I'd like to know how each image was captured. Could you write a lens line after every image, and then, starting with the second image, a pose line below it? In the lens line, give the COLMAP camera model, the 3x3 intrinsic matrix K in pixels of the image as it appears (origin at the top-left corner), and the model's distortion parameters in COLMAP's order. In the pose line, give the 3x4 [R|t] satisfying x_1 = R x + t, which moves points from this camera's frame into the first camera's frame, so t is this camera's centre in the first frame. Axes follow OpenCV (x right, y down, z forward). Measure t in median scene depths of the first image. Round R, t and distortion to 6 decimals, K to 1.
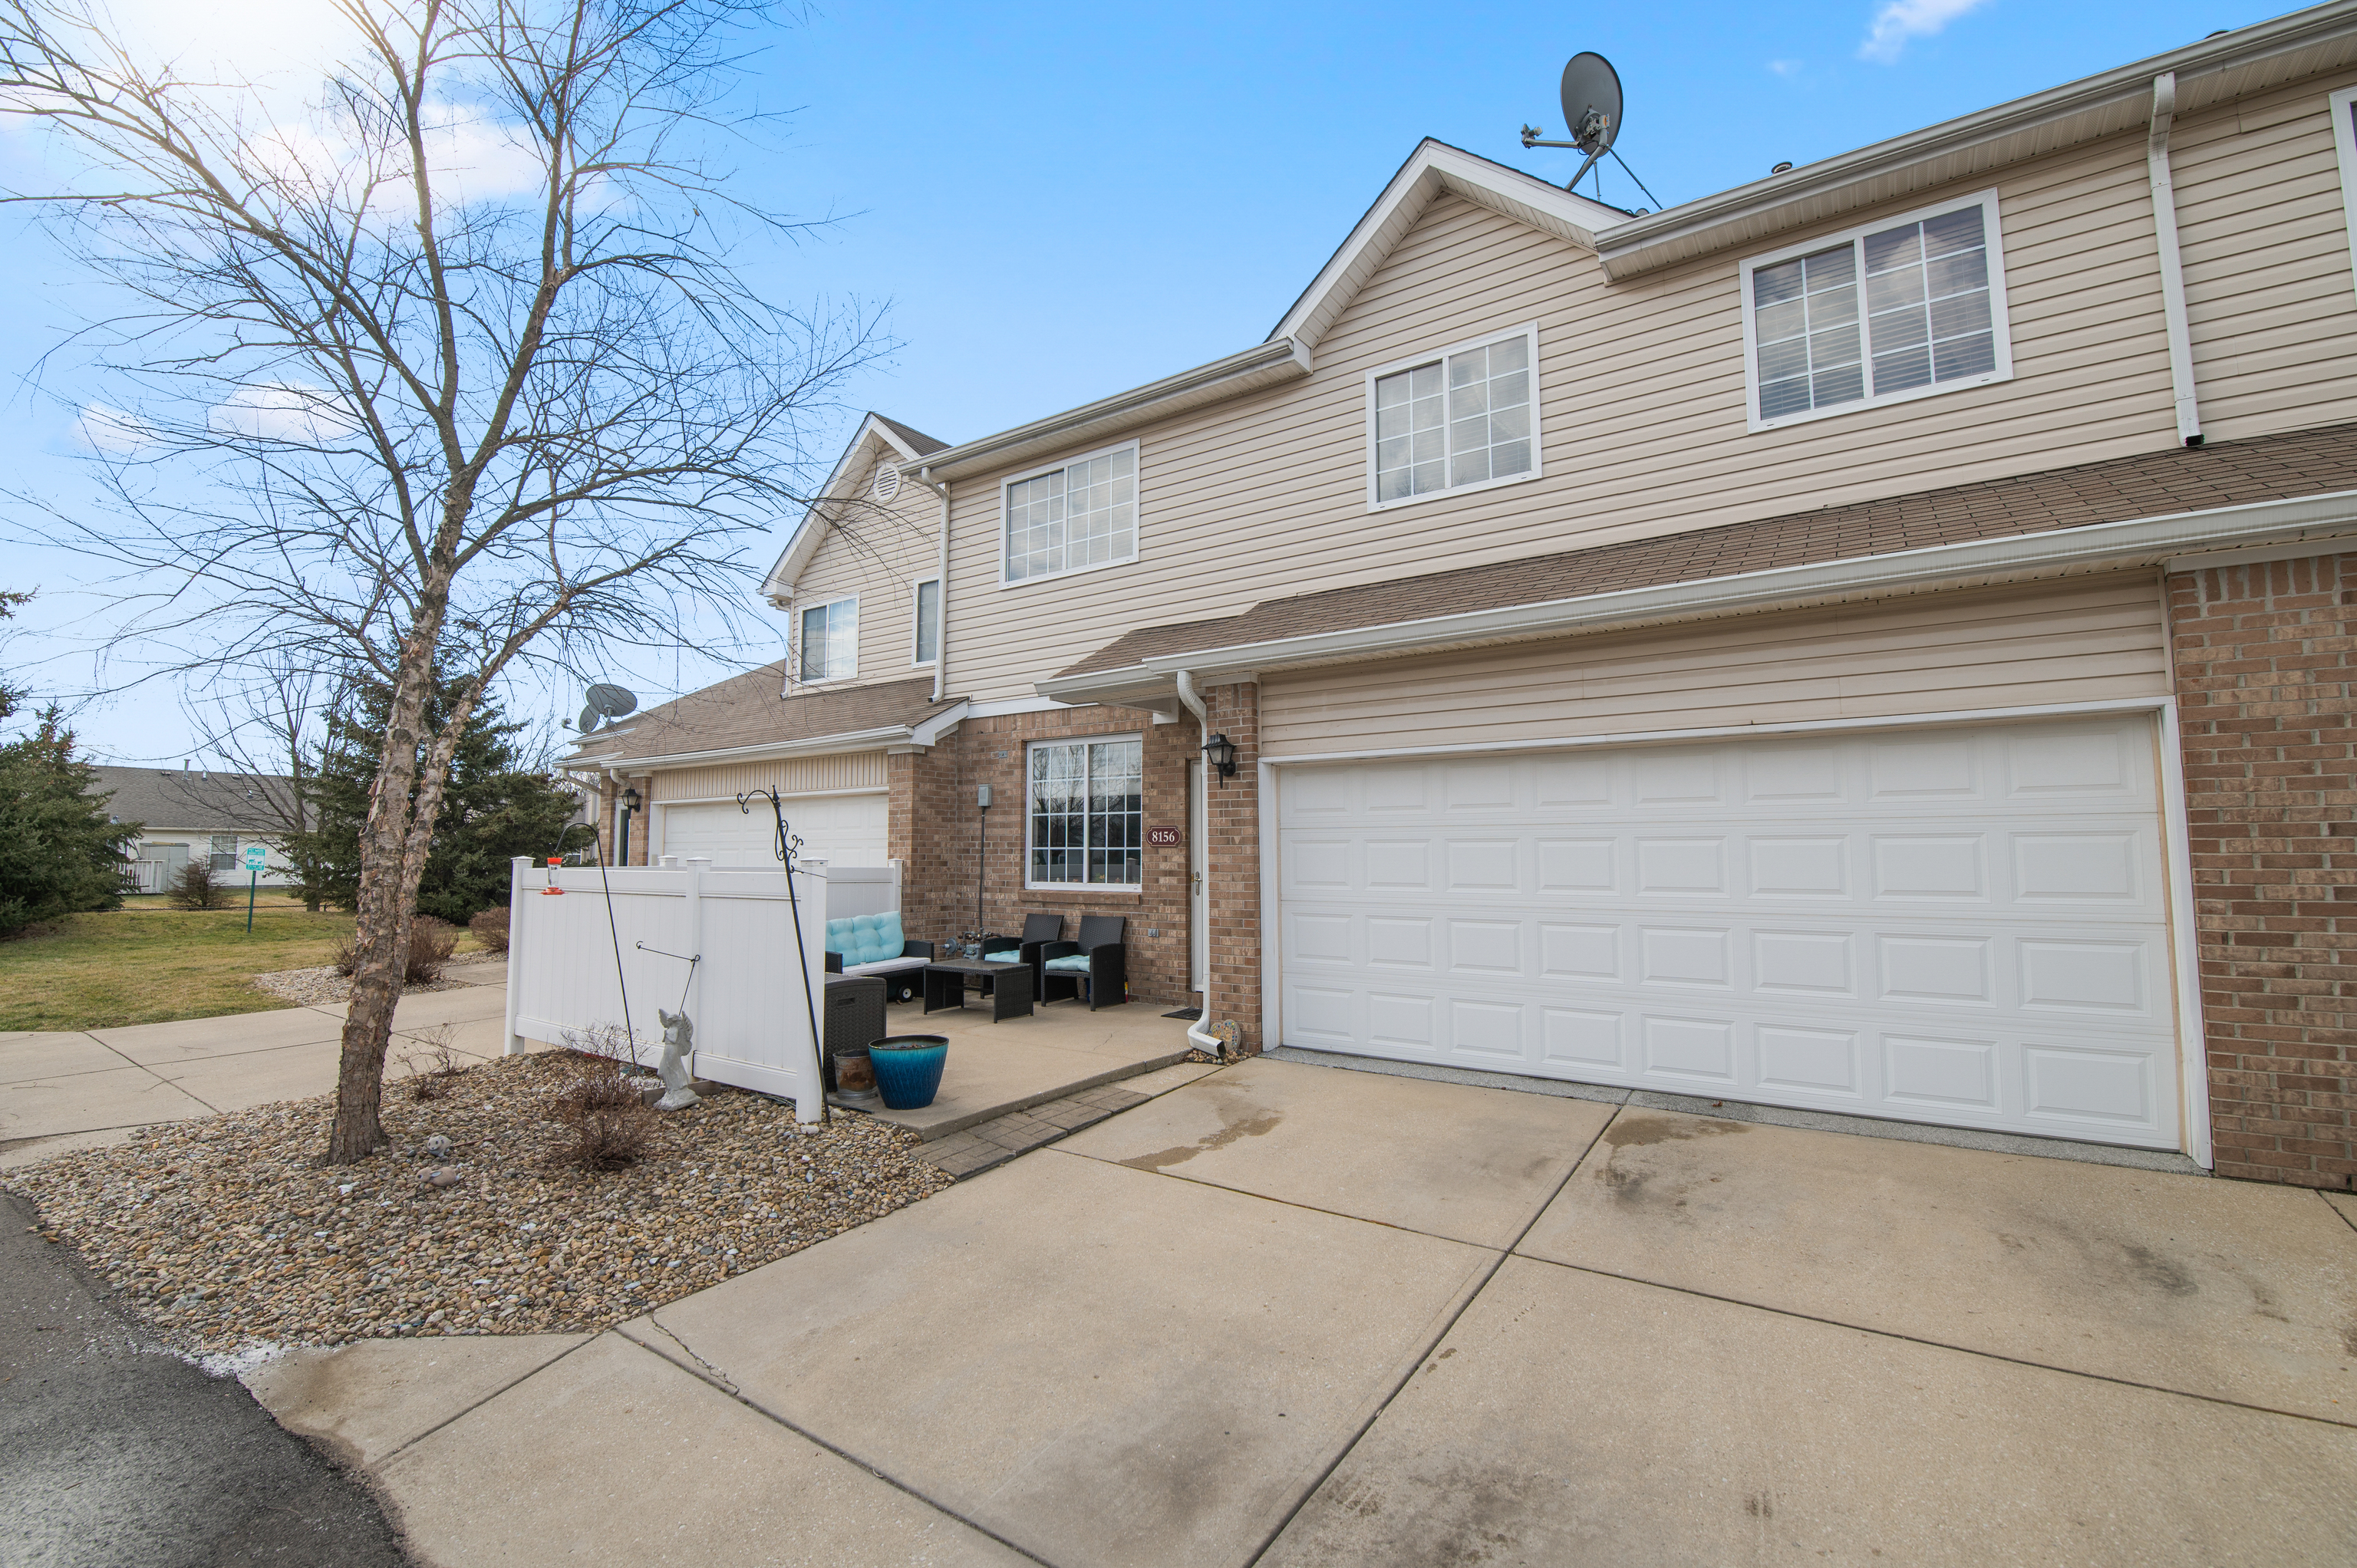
lens RADIAL K [[1038.9, 0, 1182.8], [0, 1038.9, 766.1], [0, 0, 1]] dist [-0.003636, -0.010232]
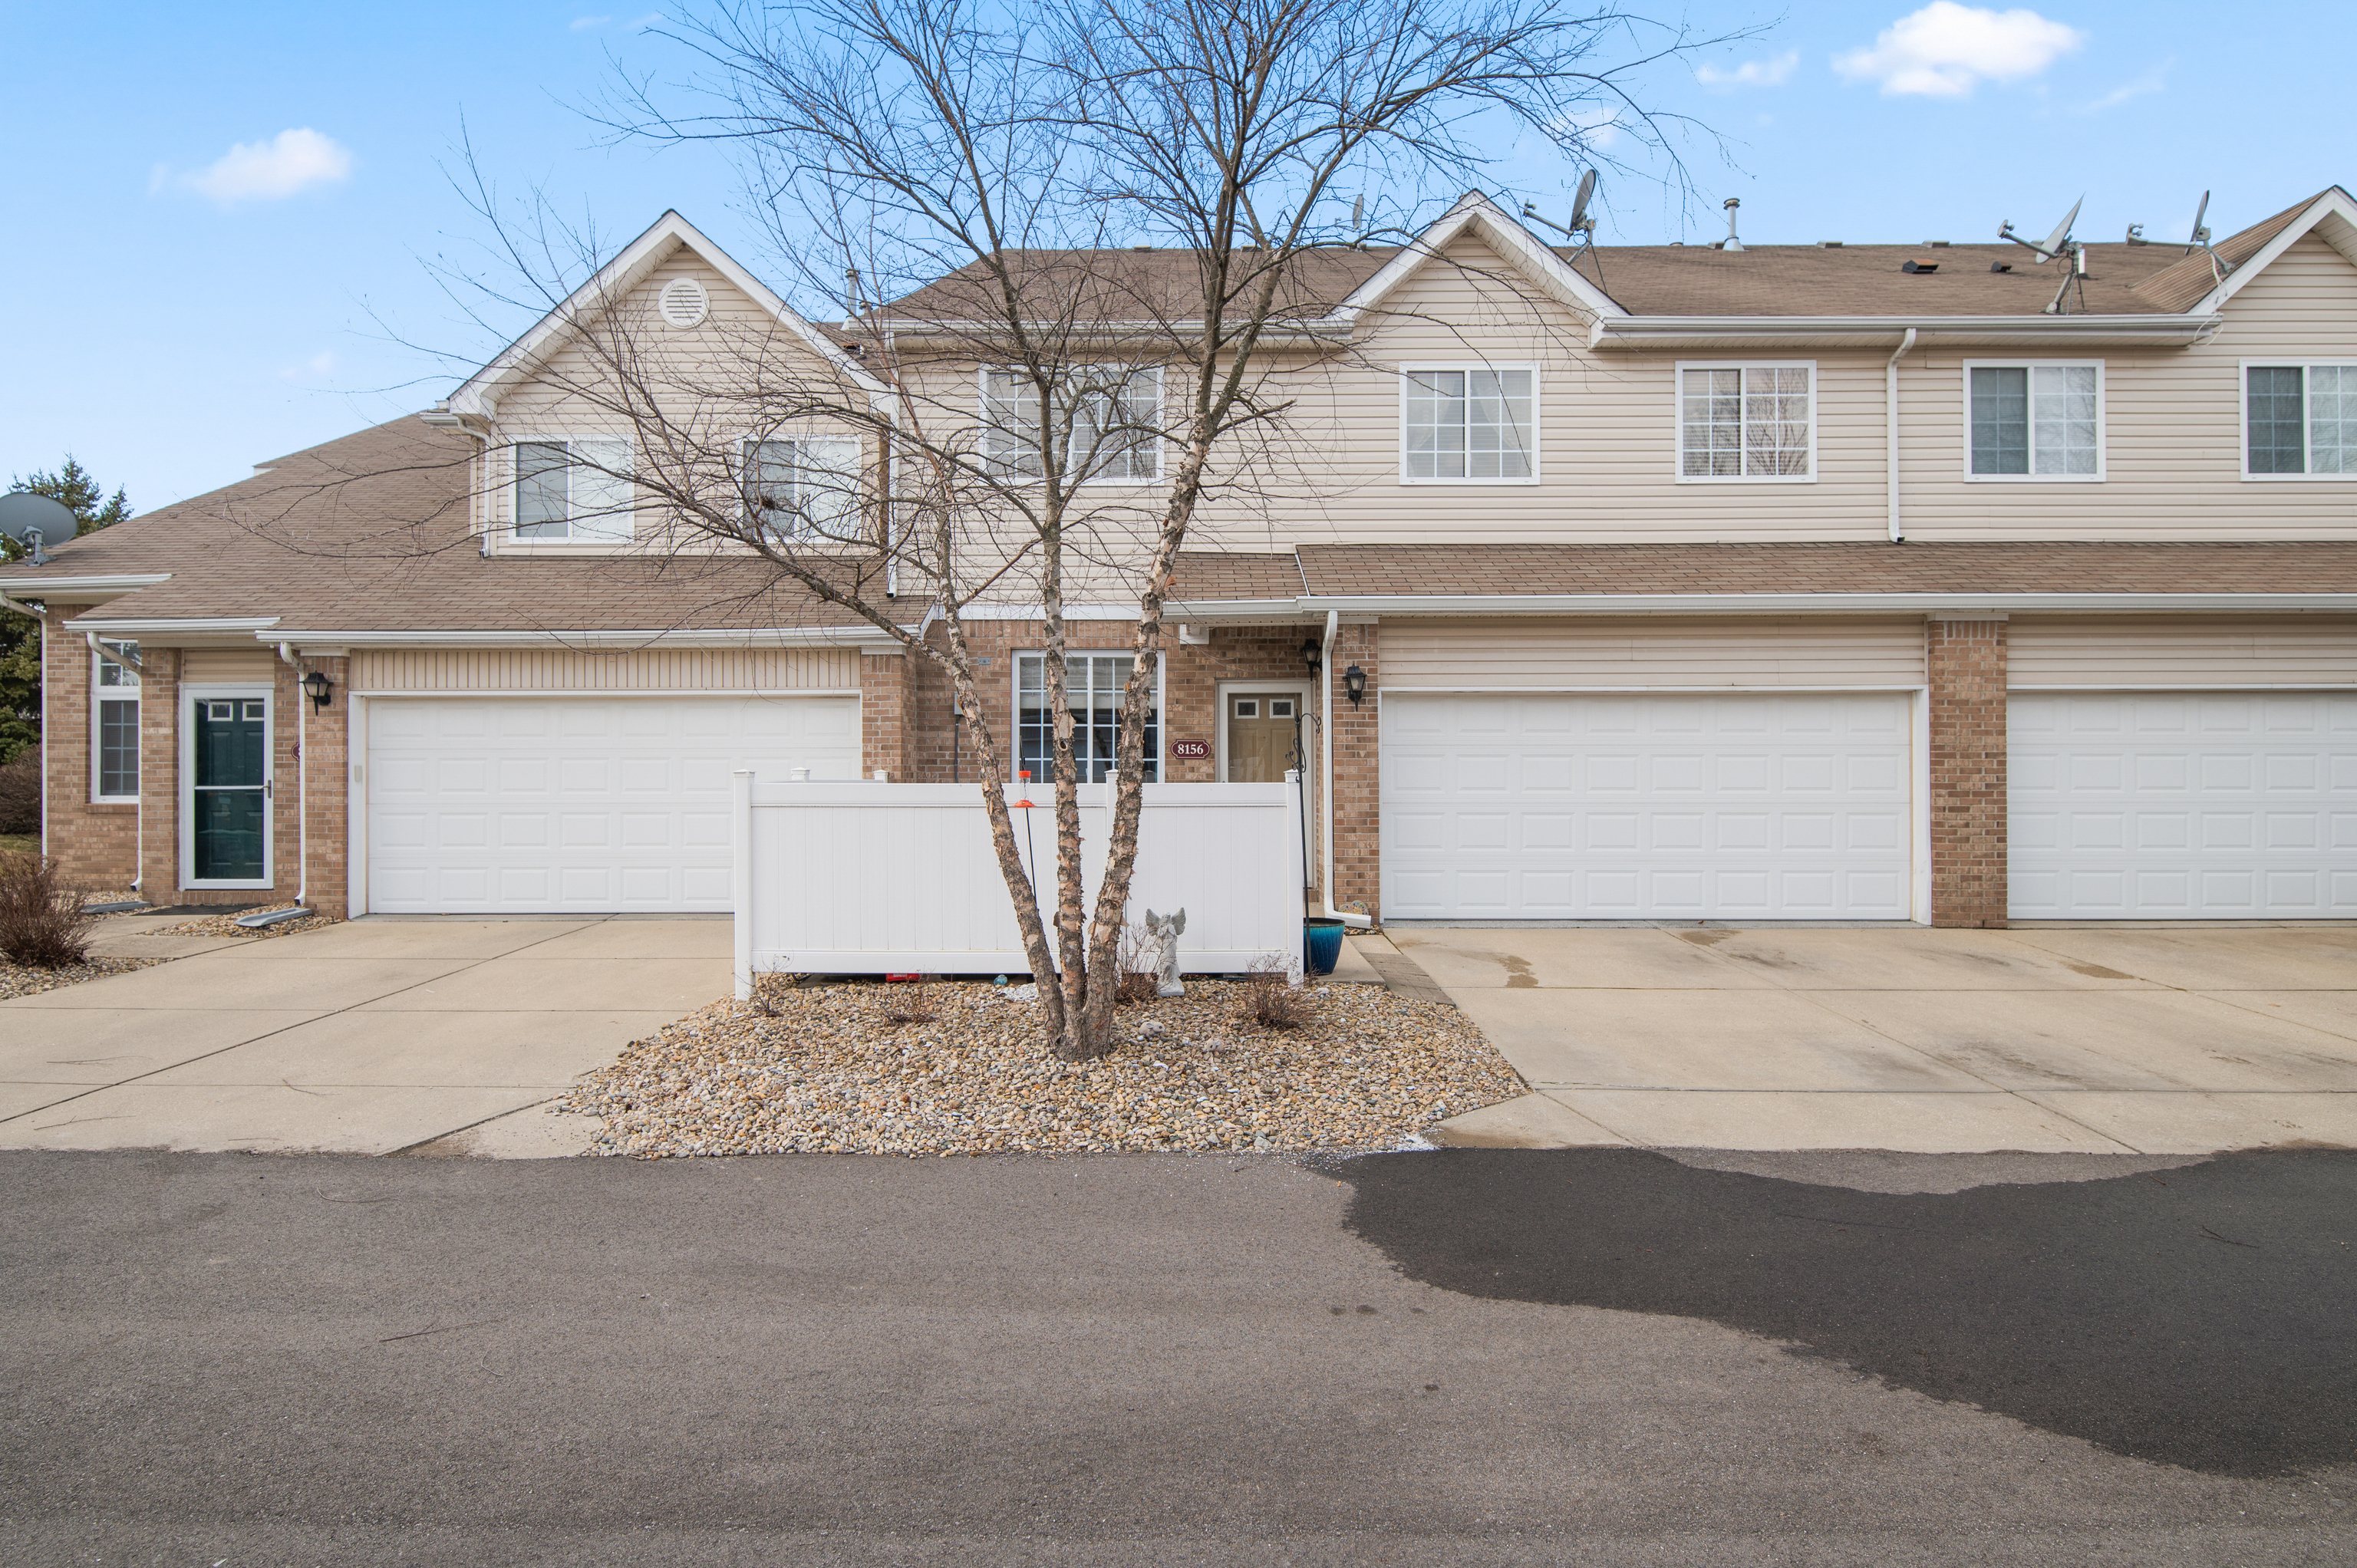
lens RADIAL K [[1221.5, 0, 1178.5], [0, 1221.5, 755.8], [0, 0, 1]] dist [0.001215, -0.000159]
pose [[0.810969, 0.003768, 0.585077, -1.243380], [-0.050416, 0.996710, 0.063463, -0.008708], [-0.582913, -0.080964, 0.808491, -0.035838]]
